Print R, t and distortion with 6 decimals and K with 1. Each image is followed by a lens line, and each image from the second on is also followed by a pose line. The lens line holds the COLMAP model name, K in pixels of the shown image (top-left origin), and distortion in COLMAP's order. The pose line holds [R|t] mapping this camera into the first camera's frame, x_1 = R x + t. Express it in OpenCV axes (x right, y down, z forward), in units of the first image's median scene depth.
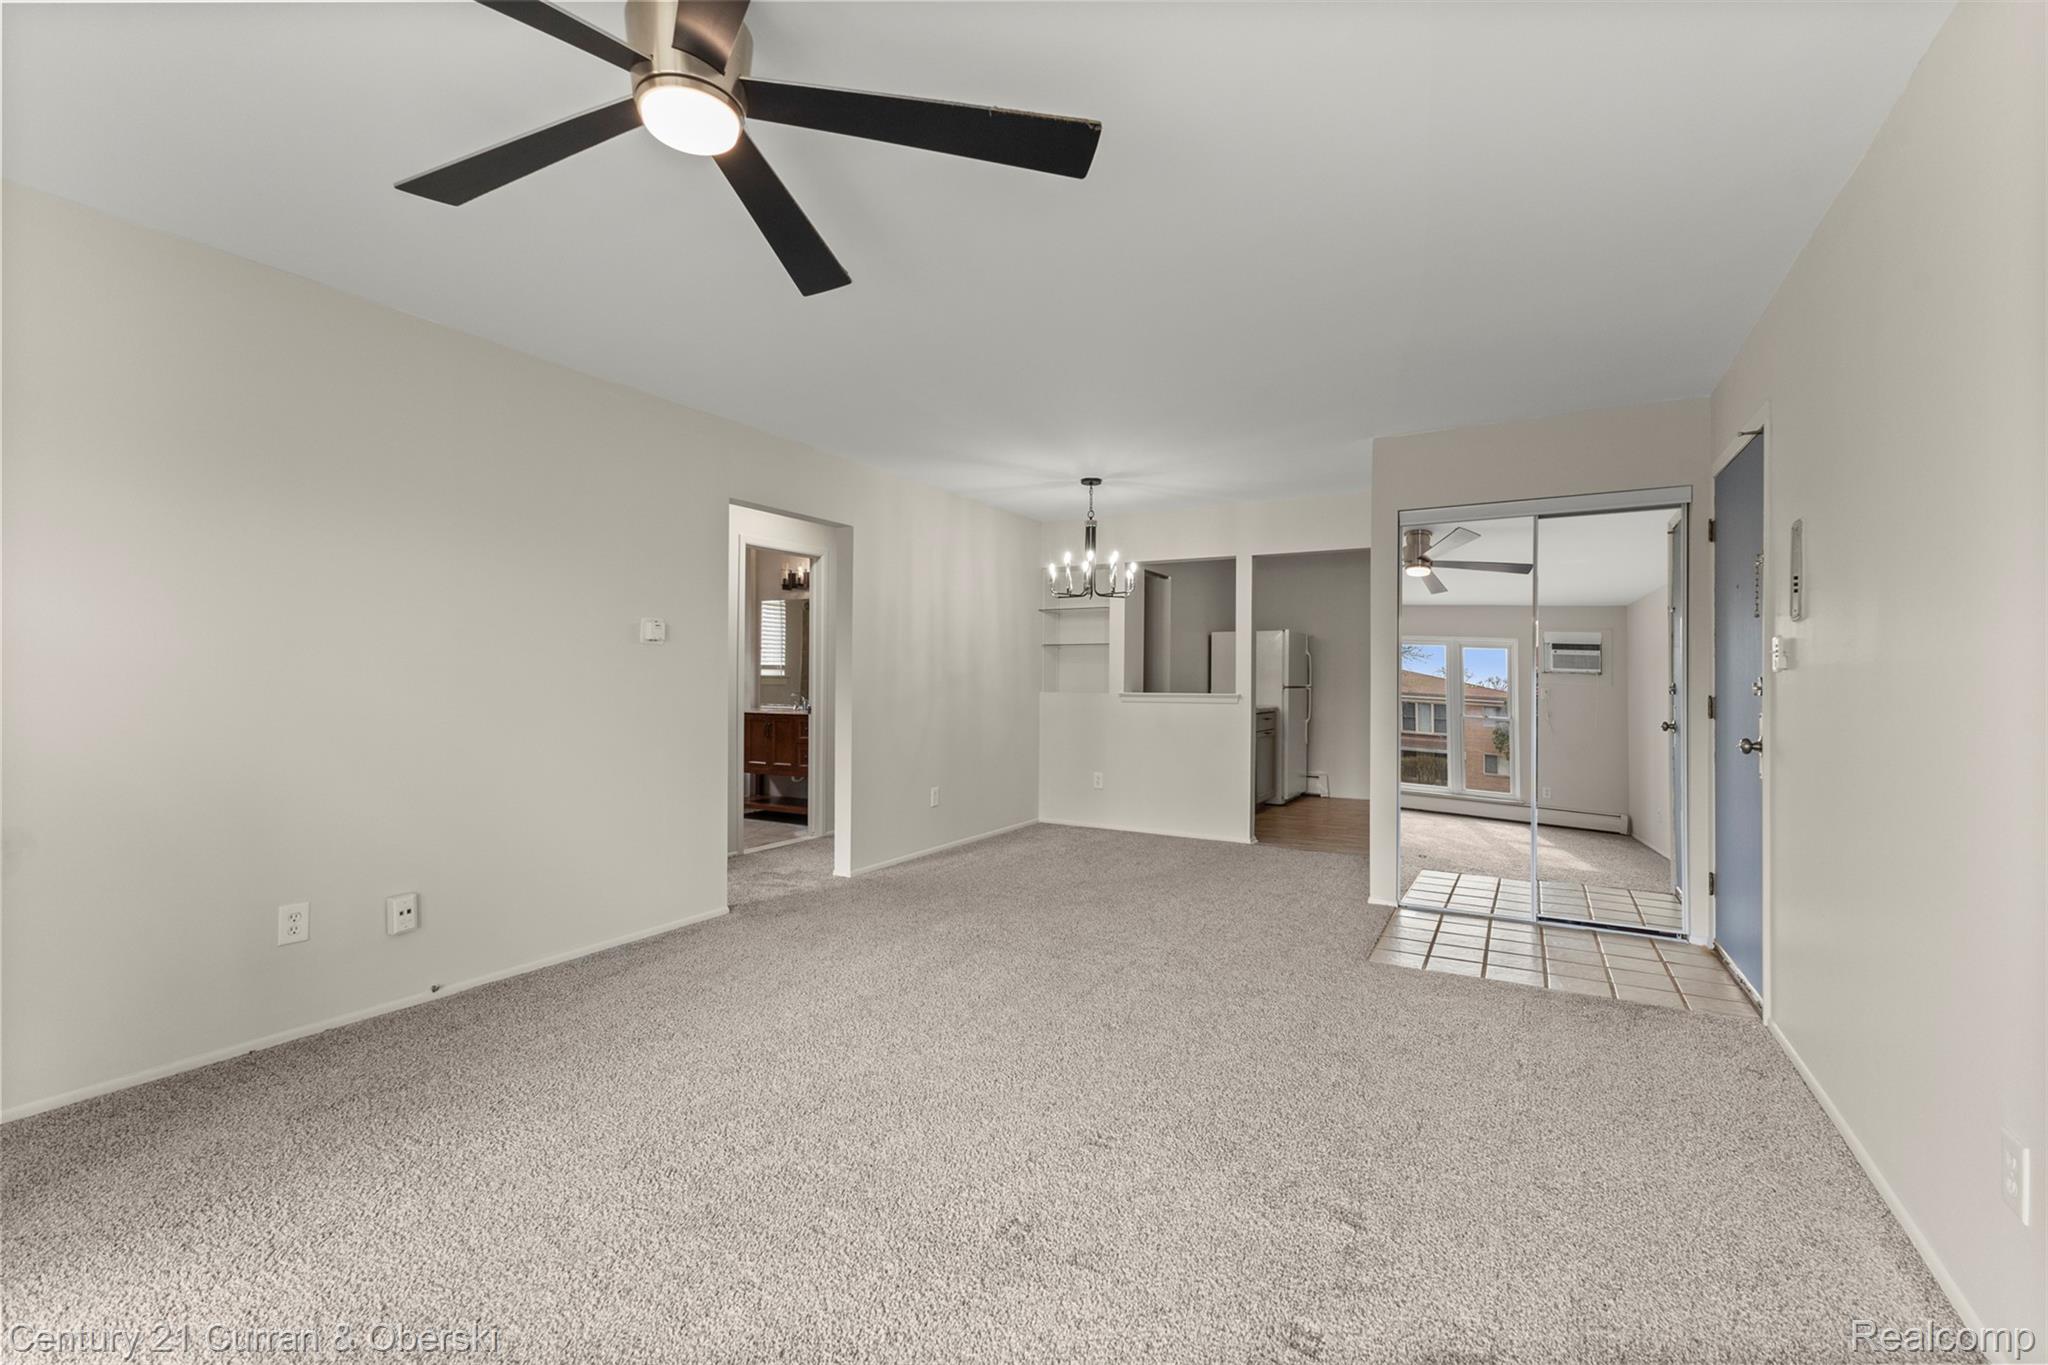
lens RADIAL K [[875.4, 0, 1031.5], [0, 875.4, 675.2], [0, 0, 1]] dist [0.002642, -0.000059]
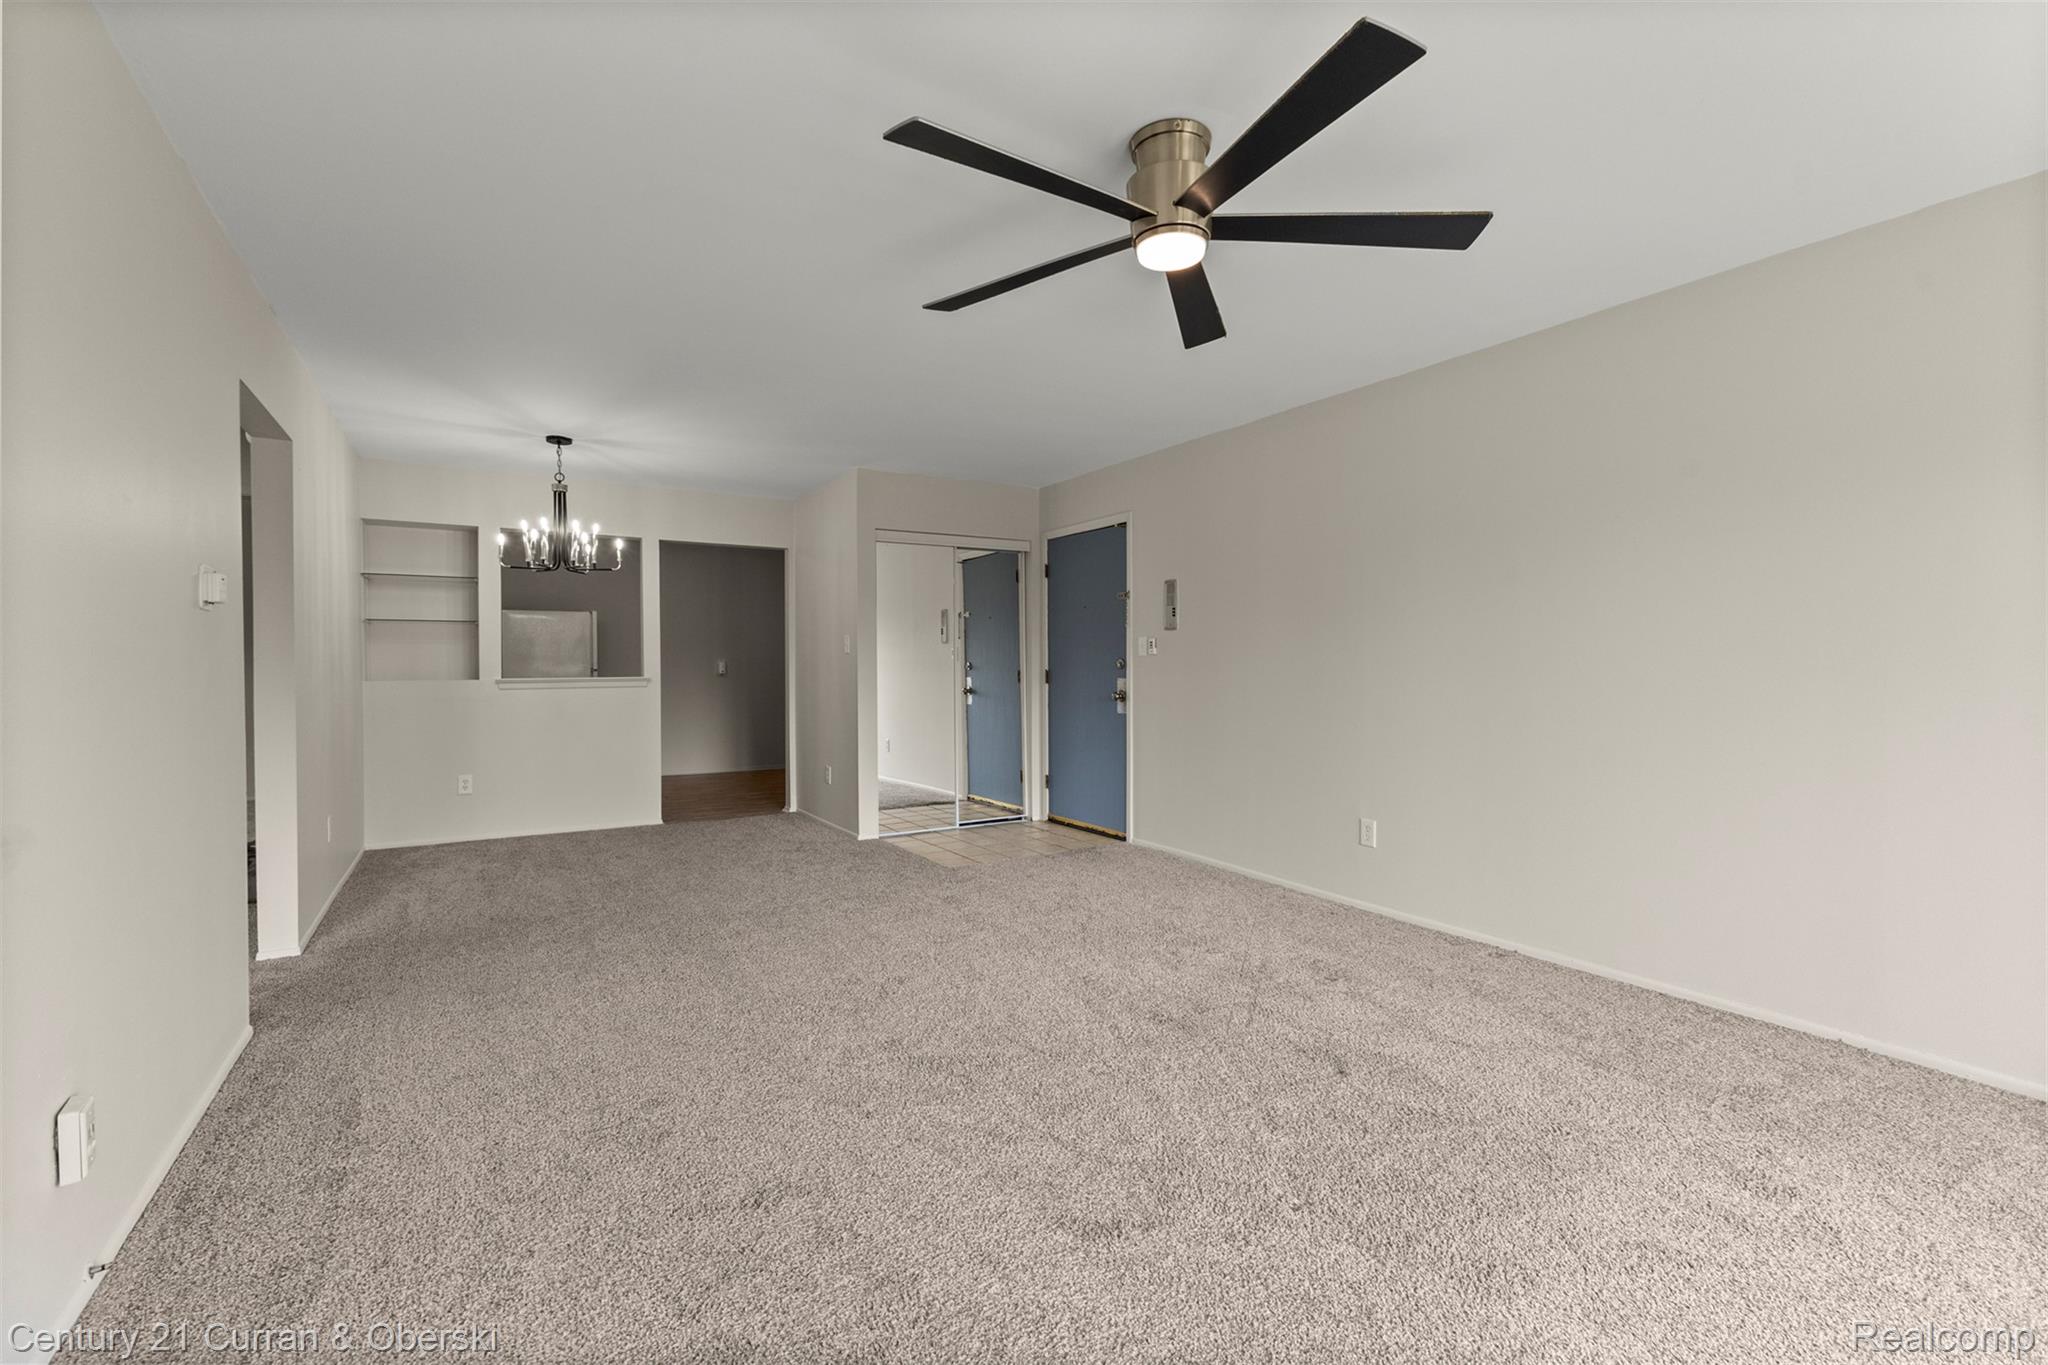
lens RADIAL K [[875.4, 0, 1031.5], [0, 875.4, 675.2], [0, 0, 1]] dist [0.002642, -0.000059]
pose [[0.480262, -0.020526, 0.876885, -0.485241], [0.001501, 0.999744, 0.022579, -0.002786], [-0.877124, -0.009528, 0.480170, 0.152346]]
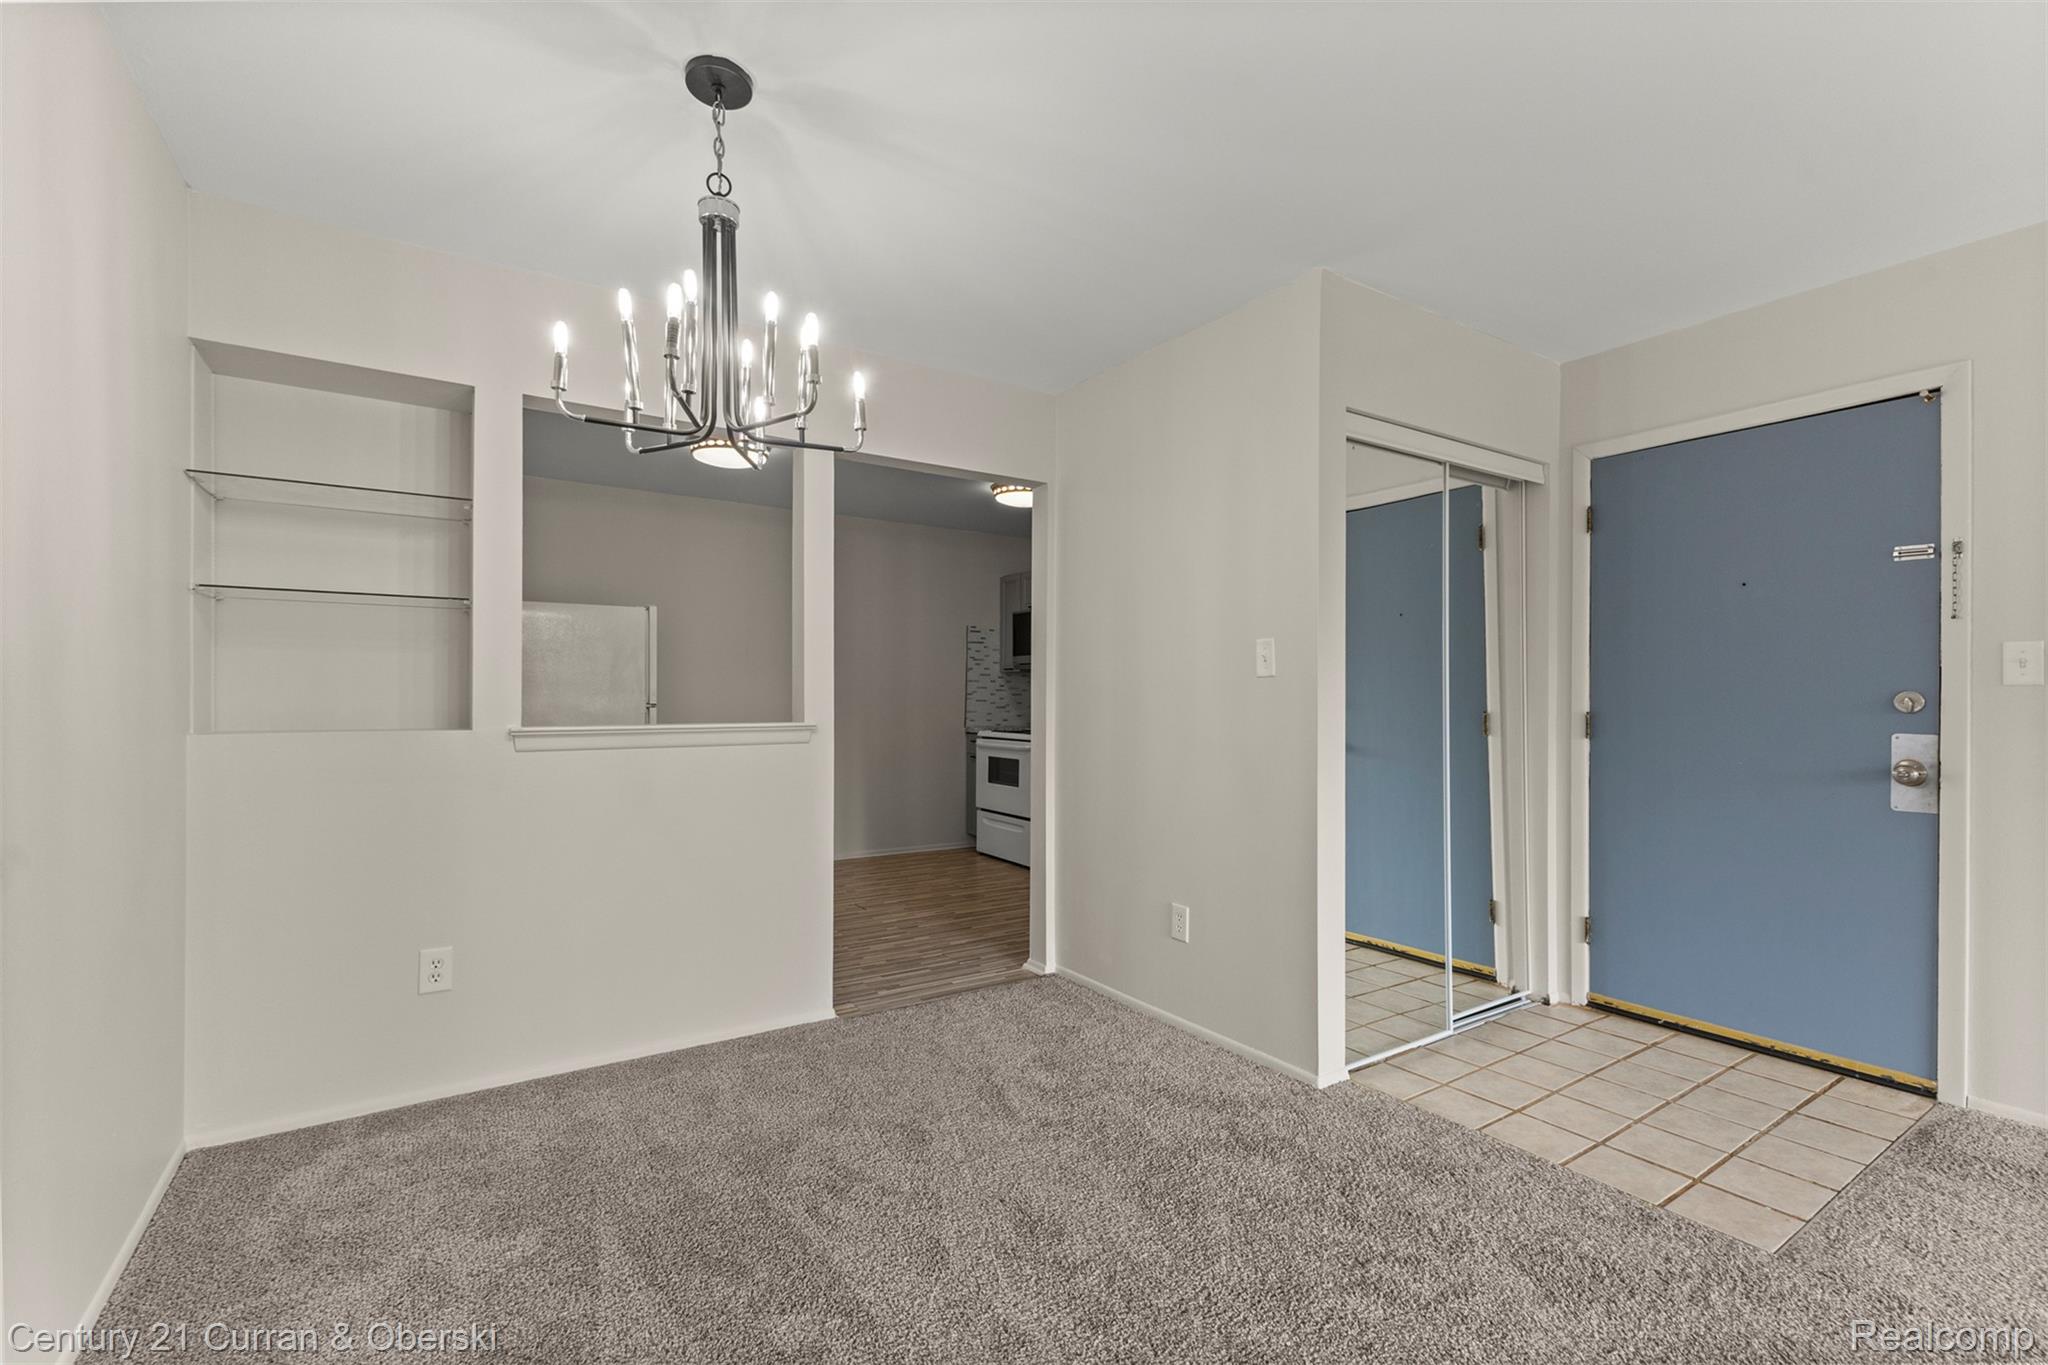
lens RADIAL K [[889.5, 0, 1028.5], [0, 889.5, 692.5], [0, 0, 1]] dist [0.009513, 0.000267]
pose [[0.456036, -0.003215, 0.889955, -0.175515], [-0.004485, 0.999972, 0.005911, 0.001203], [-0.889950, -0.006687, 0.456009, 0.746913]]
